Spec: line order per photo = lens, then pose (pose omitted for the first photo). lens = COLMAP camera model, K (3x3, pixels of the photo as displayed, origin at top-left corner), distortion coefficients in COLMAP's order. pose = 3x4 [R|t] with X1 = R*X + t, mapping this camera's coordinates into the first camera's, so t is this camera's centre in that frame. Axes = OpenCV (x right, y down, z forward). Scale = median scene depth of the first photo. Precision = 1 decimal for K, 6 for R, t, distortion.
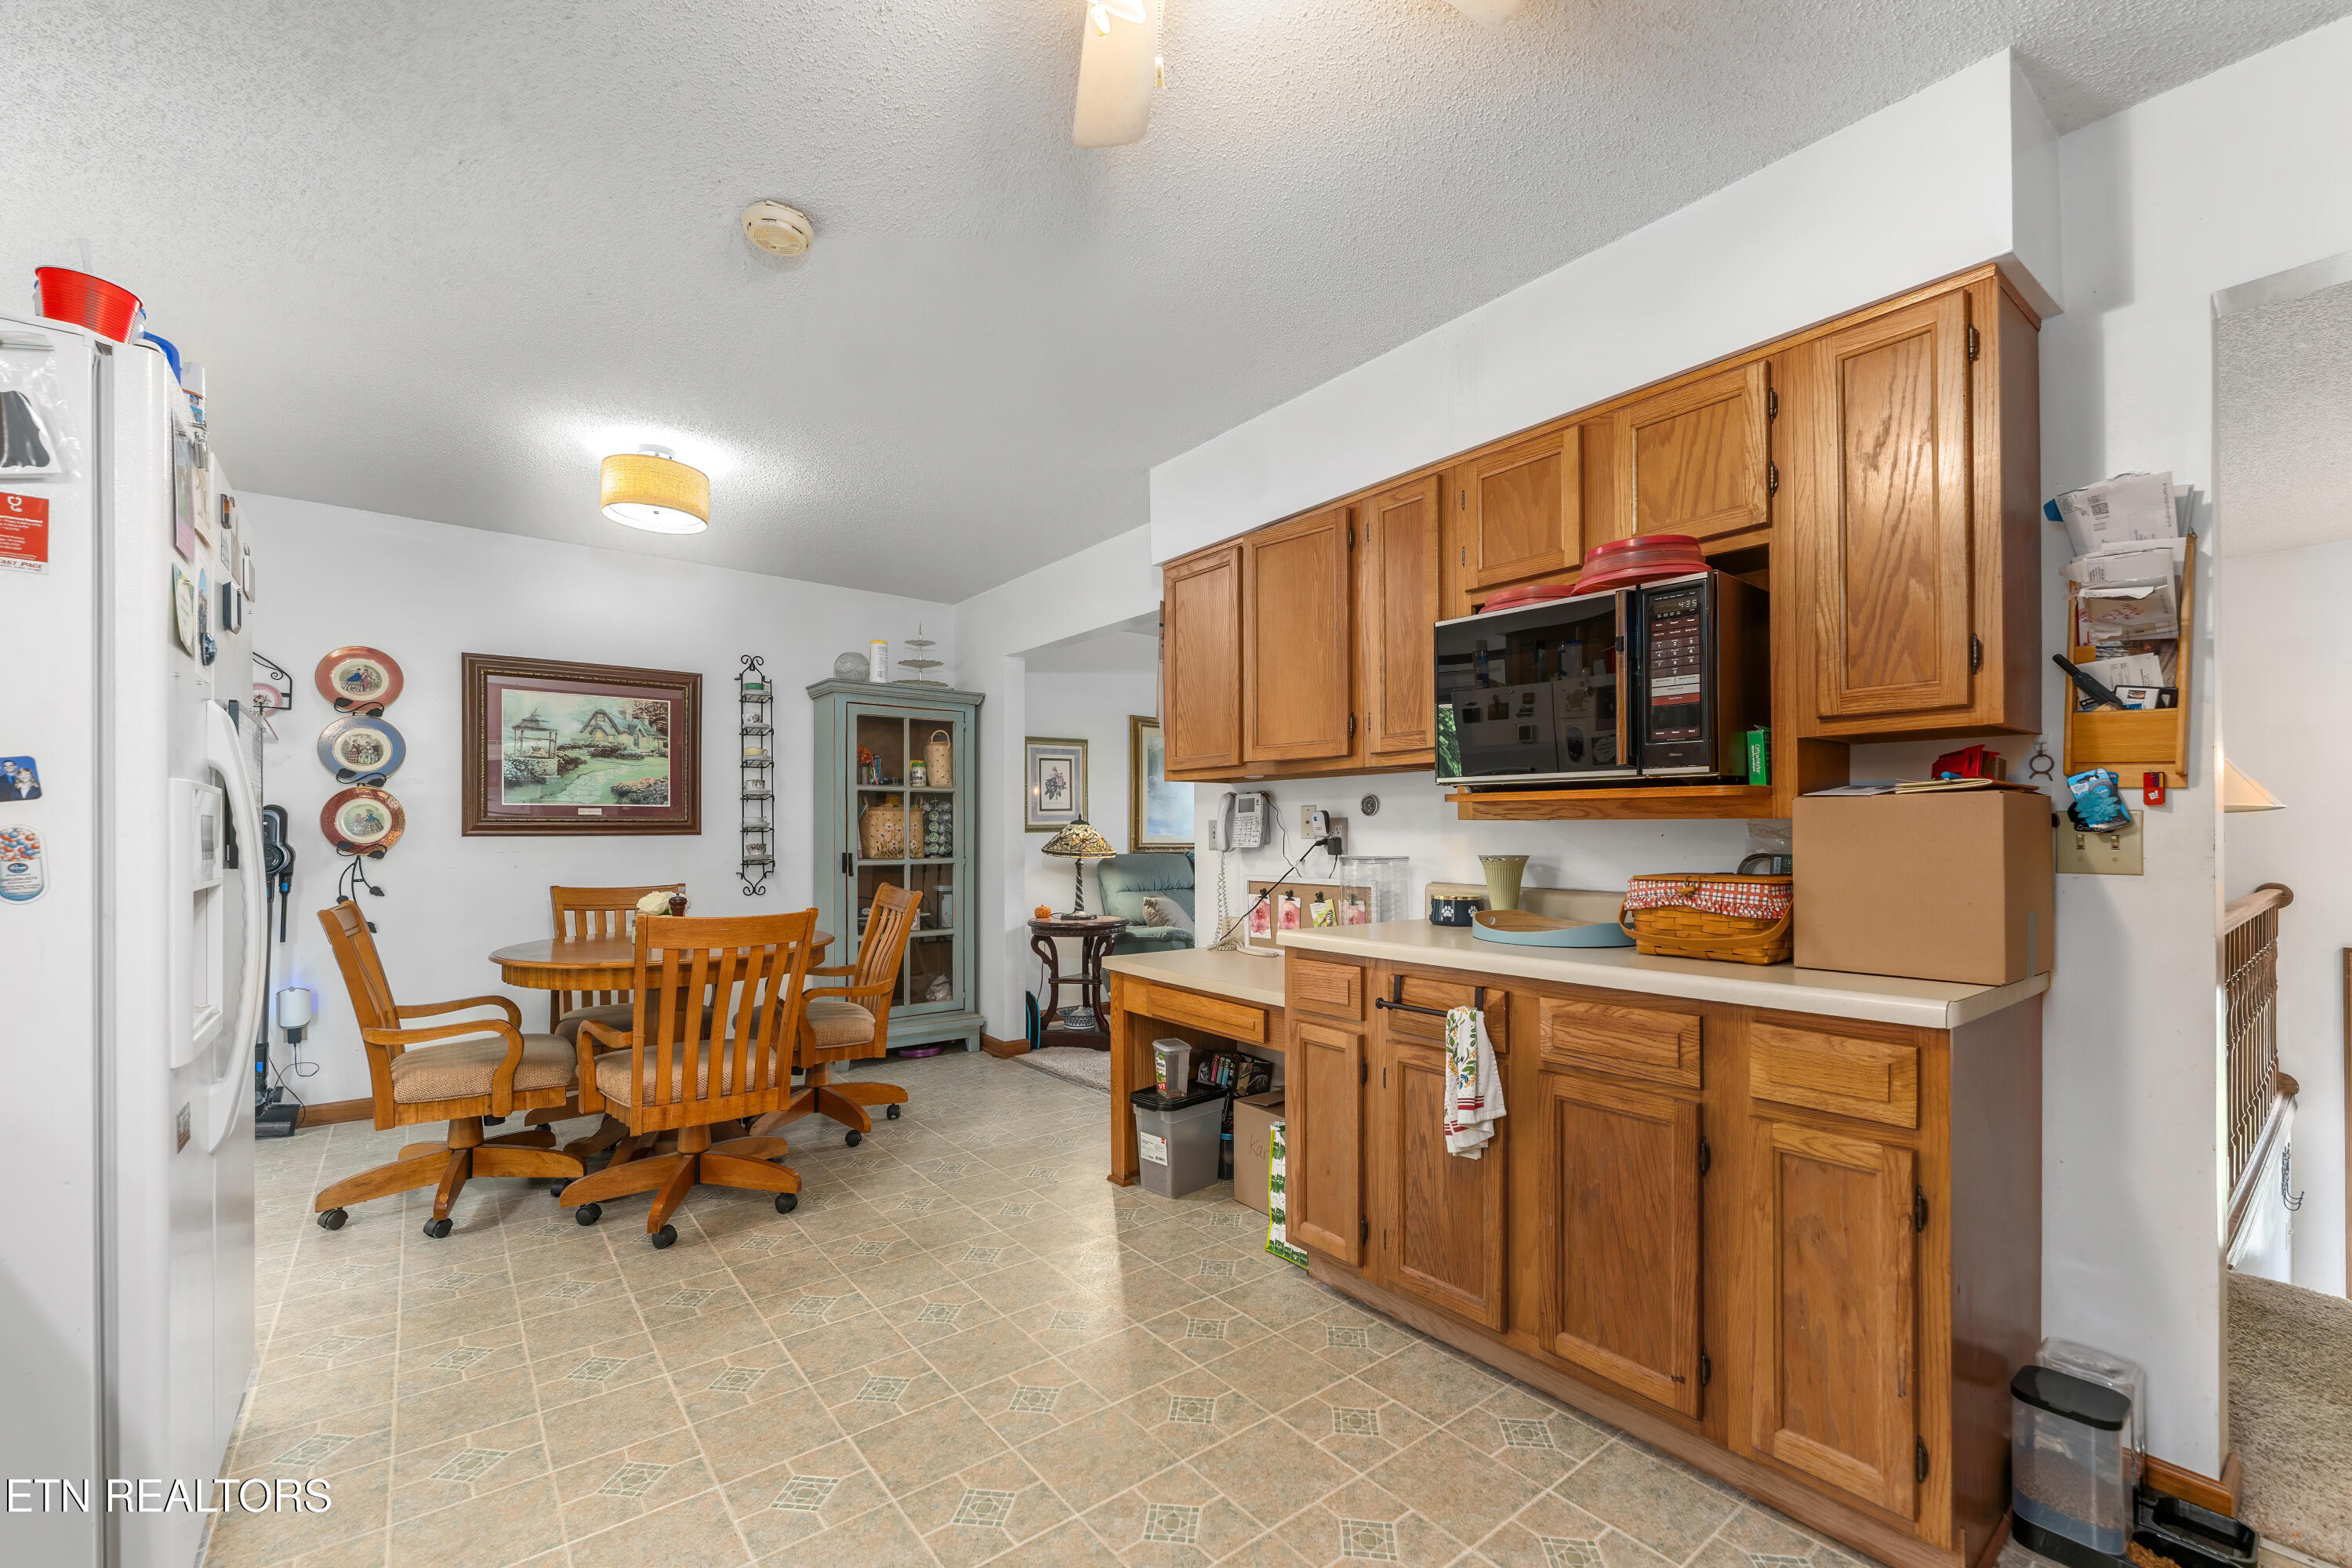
lens RADIAL K [[959.9, 0, 1176.3], [0, 959.9, 829.8], [0, 0, 1]] dist [-0.002106, -0.000247]
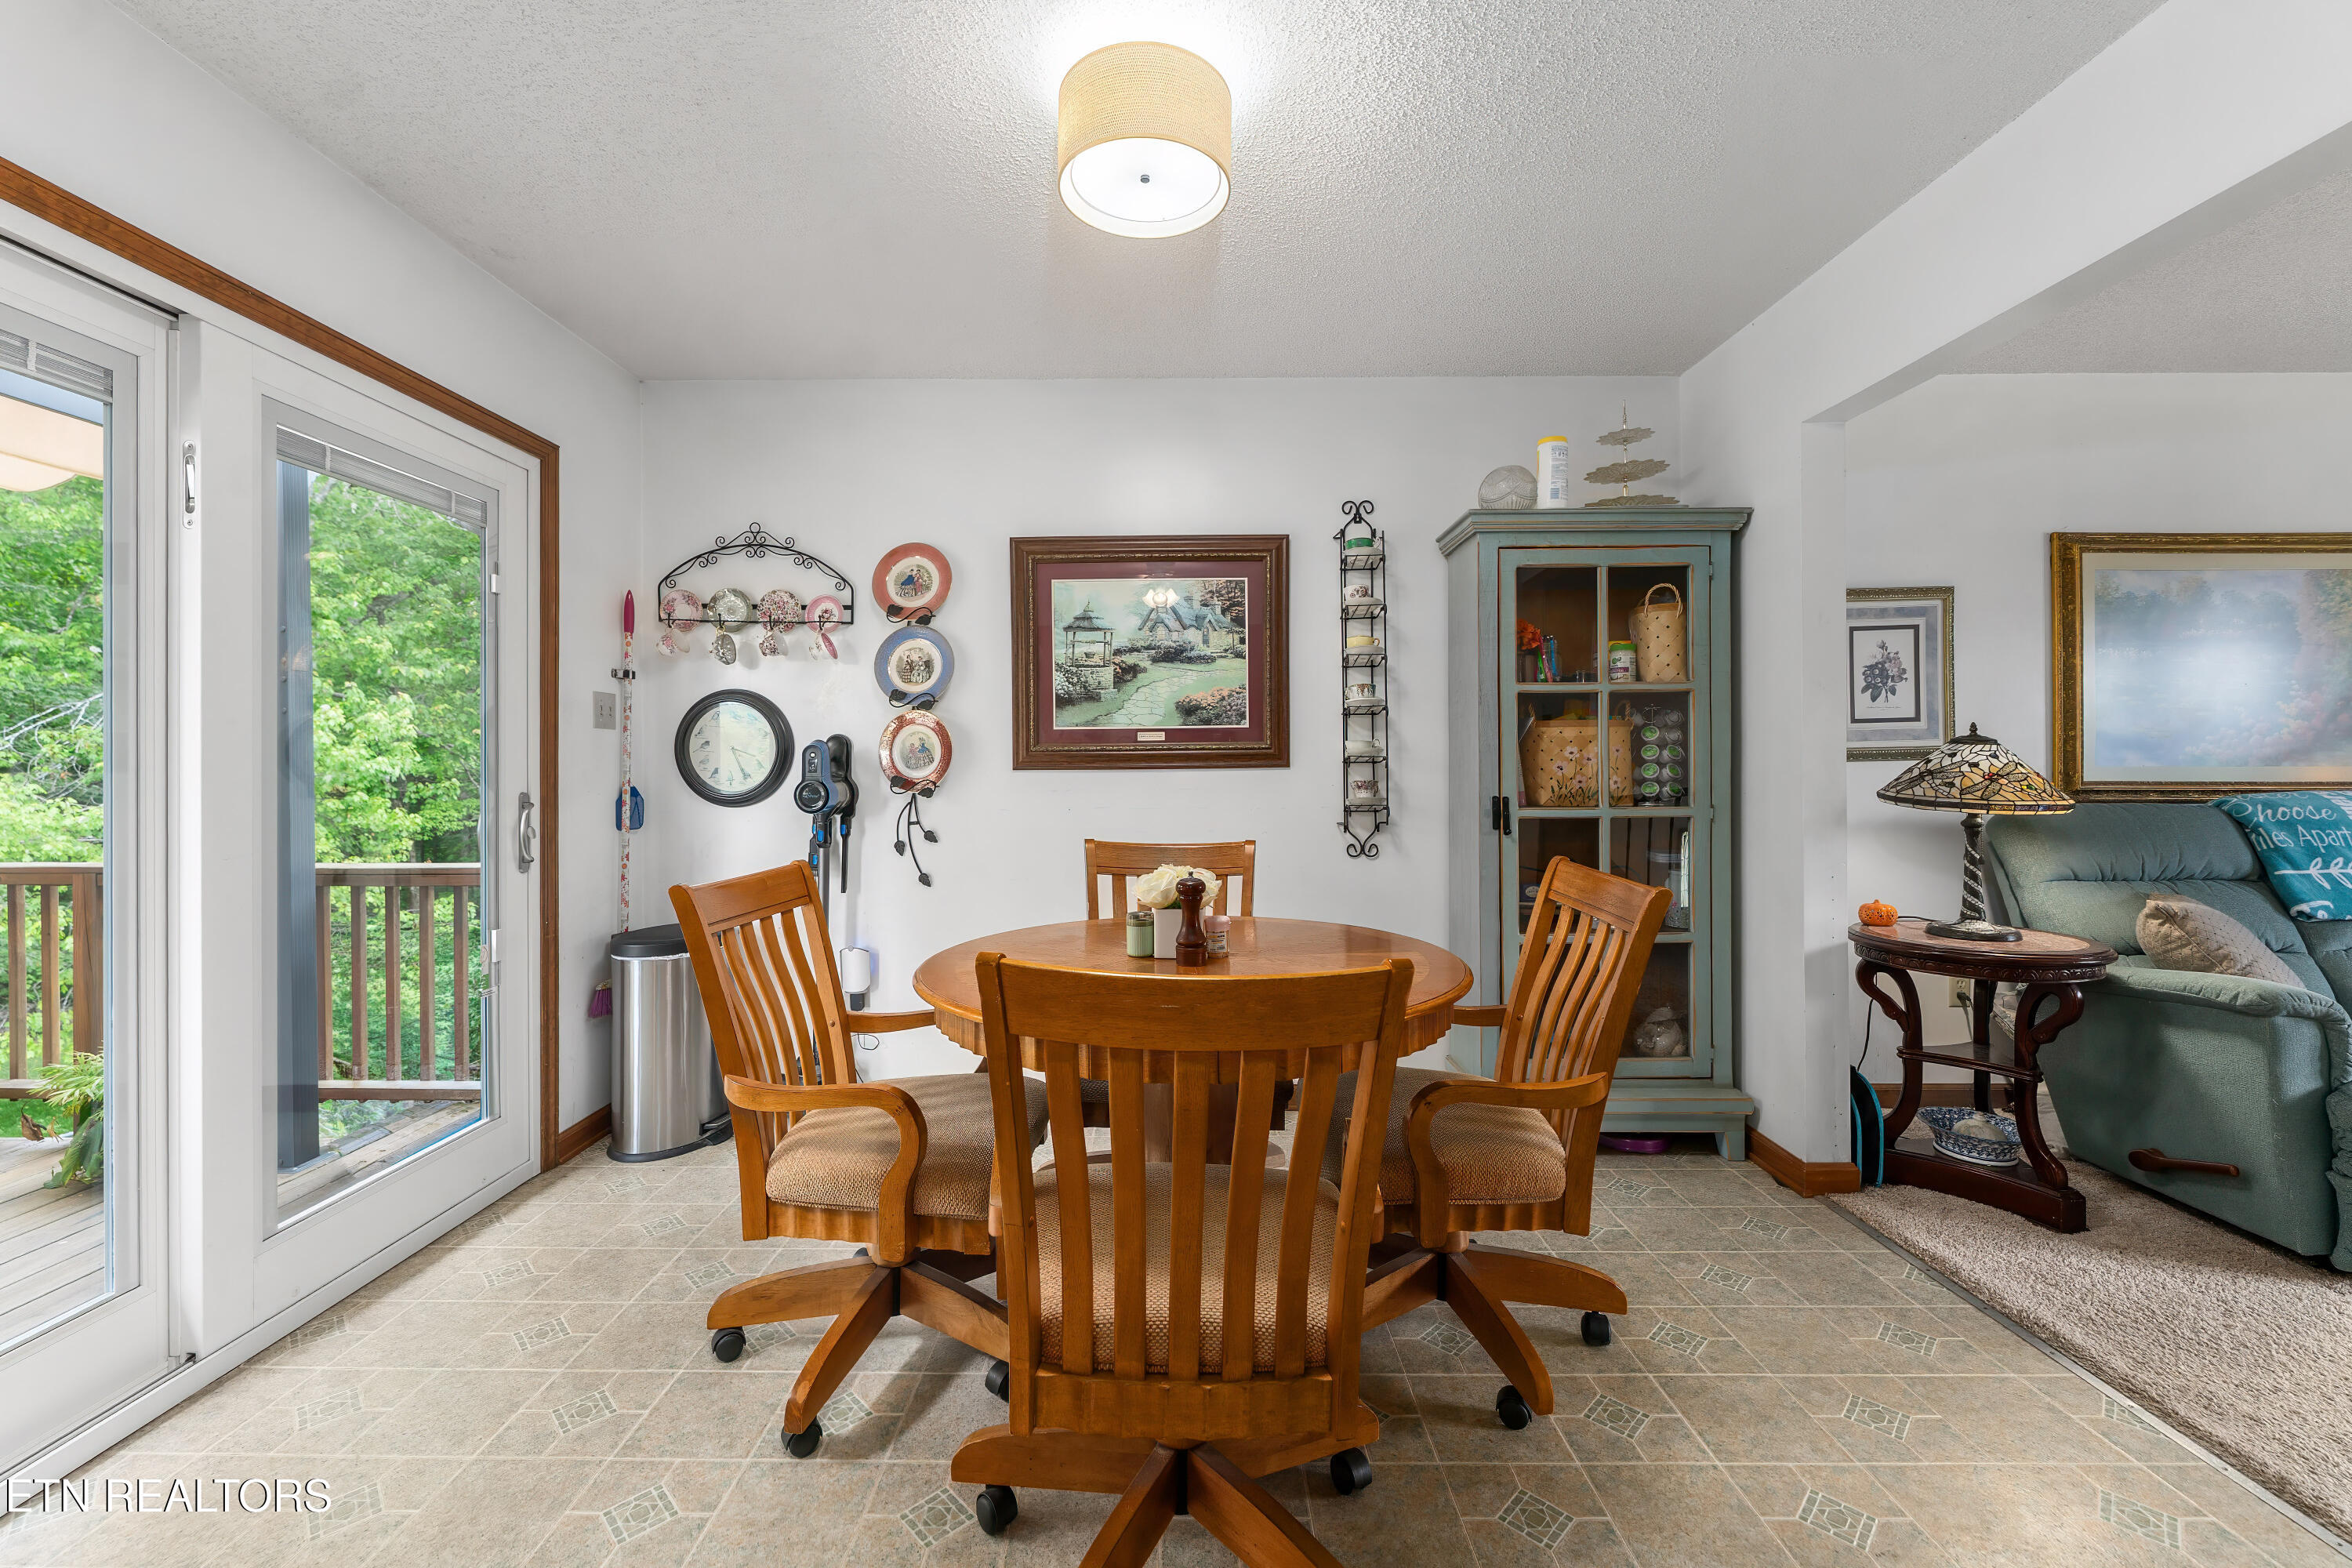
lens RADIAL K [[946.6, 0, 1167.7], [0, 946.6, 767.4], [0, 0, 1]] dist [-0.000060, -0.000597]
pose [[0.782248, -0.003022, -0.622959, -0.139280], [0.005891, 0.999979, 0.002547, 0.002925], [0.622939, -0.005662, 0.782250, 0.414456]]
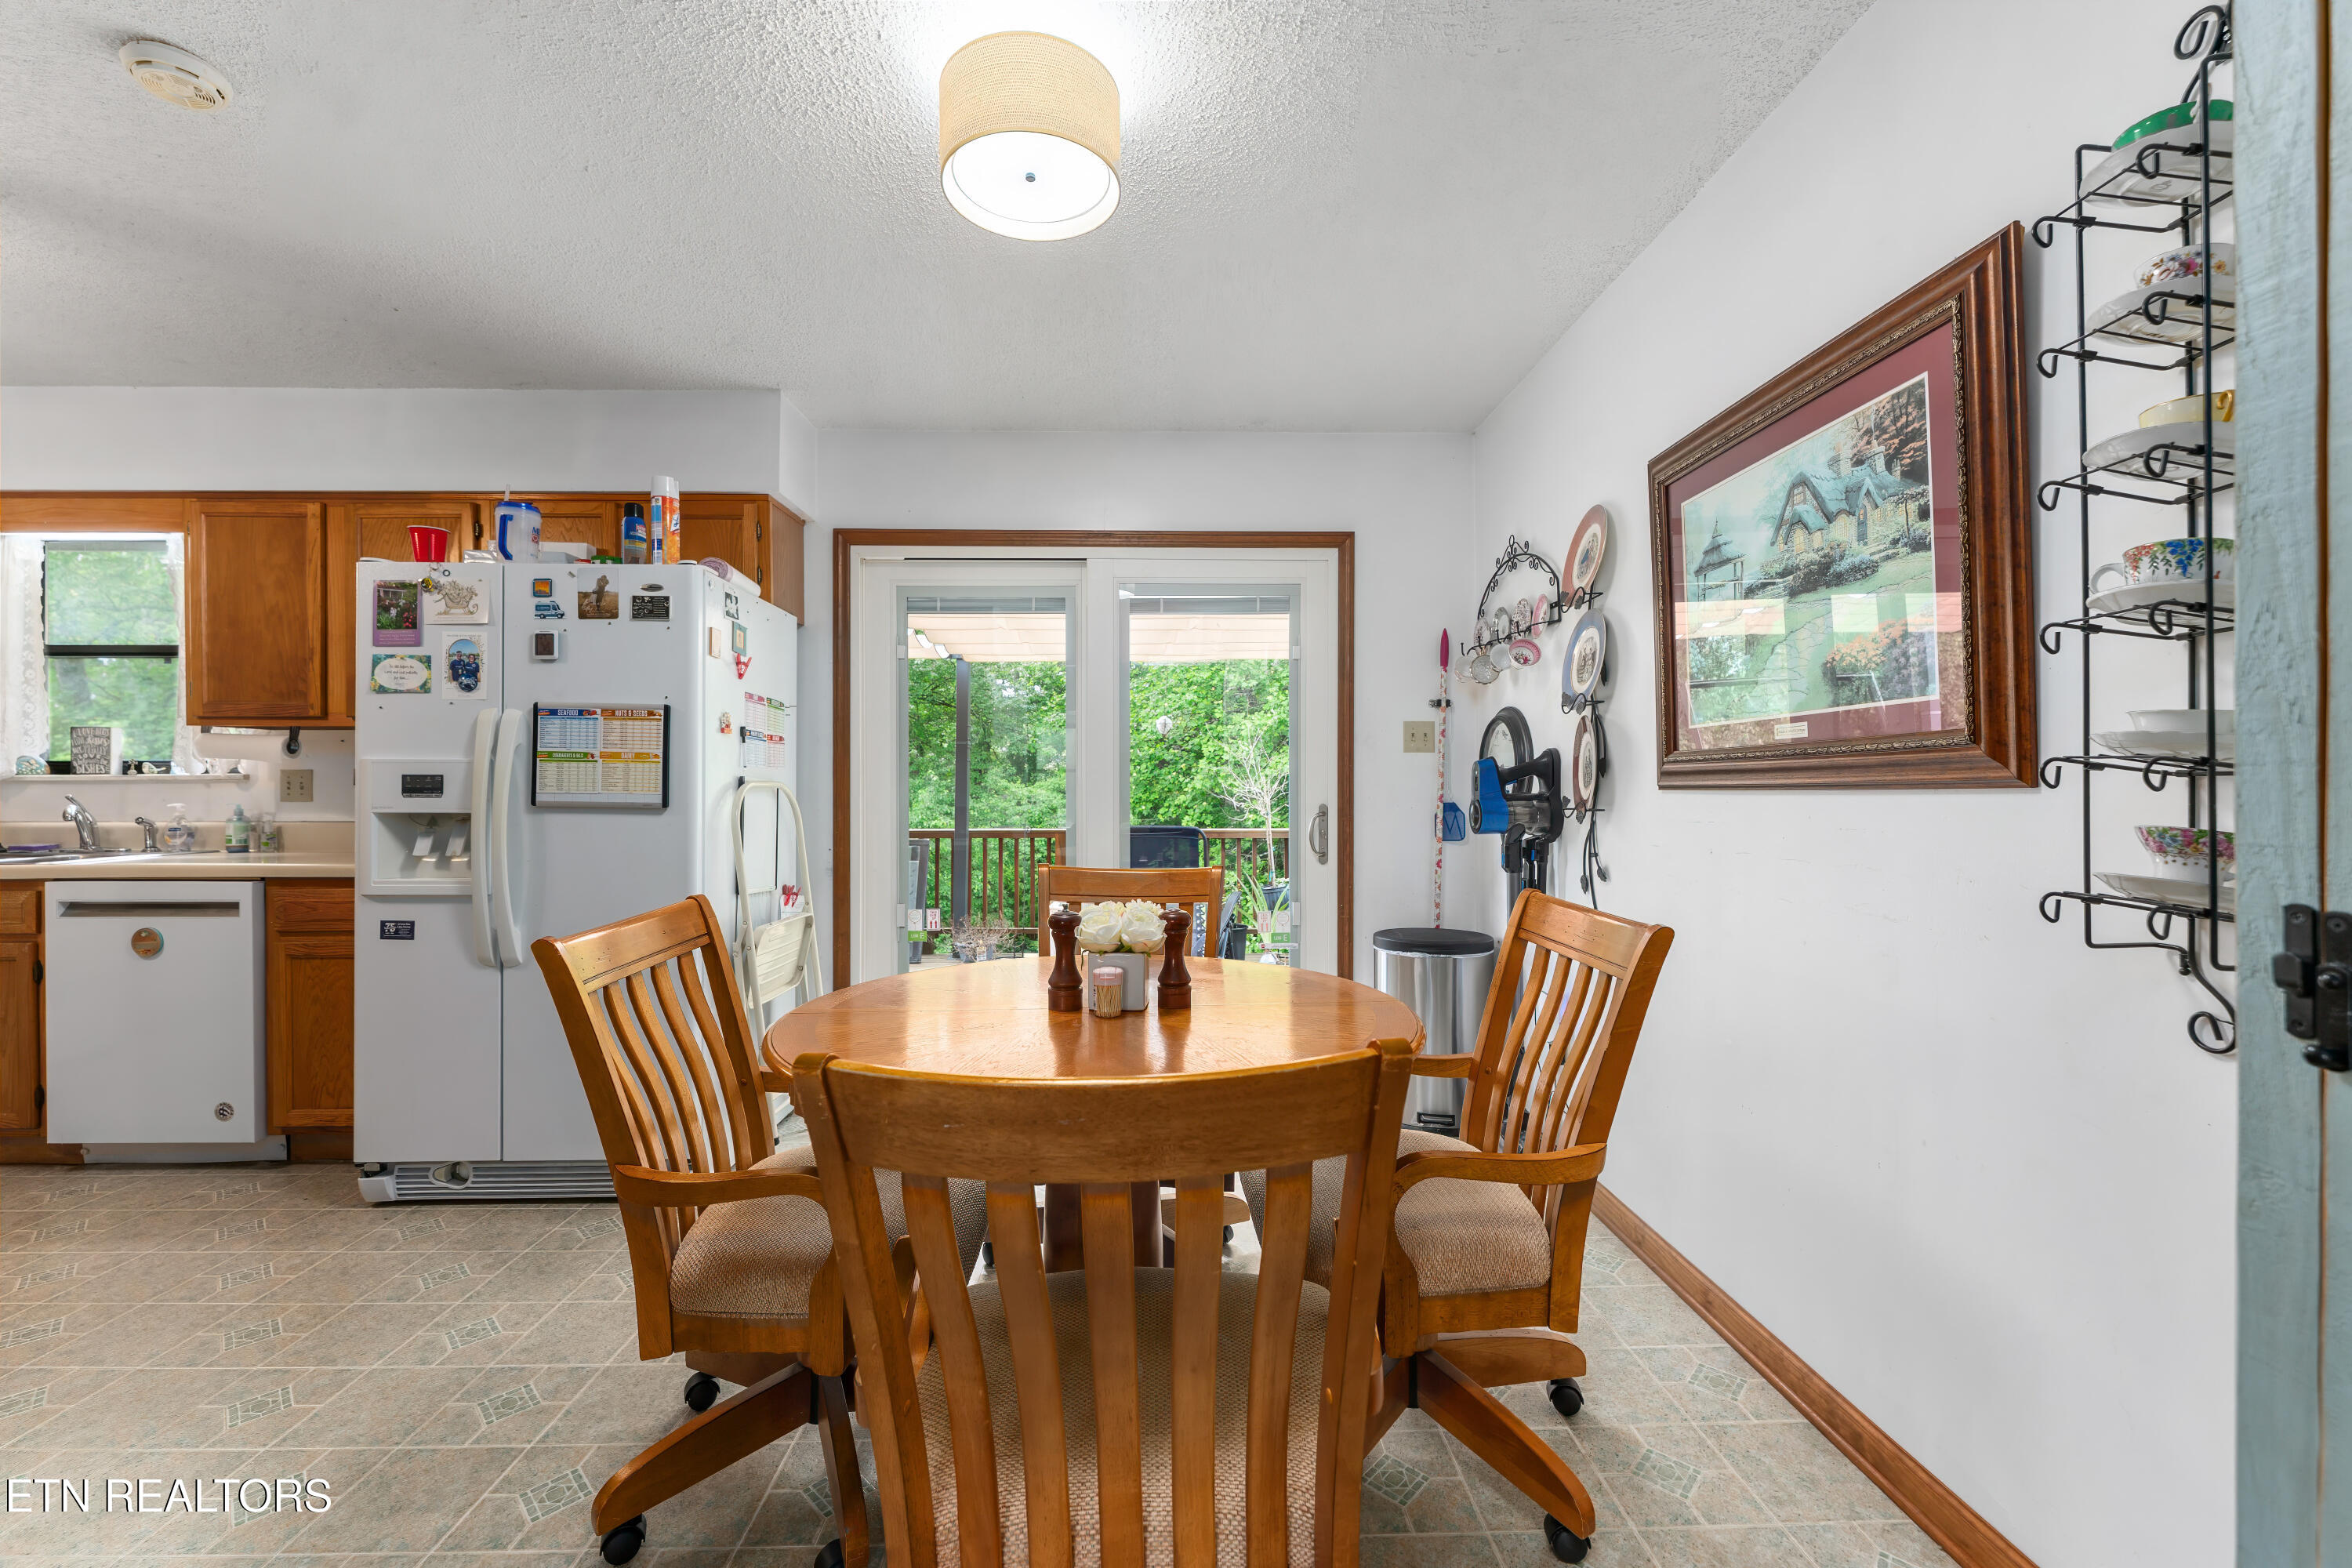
lens RADIAL K [[932.9, 0, 1166.1], [0, 932.9, 788.4], [0, 0, 1]] dist [-0.002162, -0.000131]
pose [[-0.600386, 0.000340, -0.799710, -0.123918], [0.002031, 0.999997, -0.001100, 0.005174], [0.799708, -0.002285, -0.600385, 0.973191]]
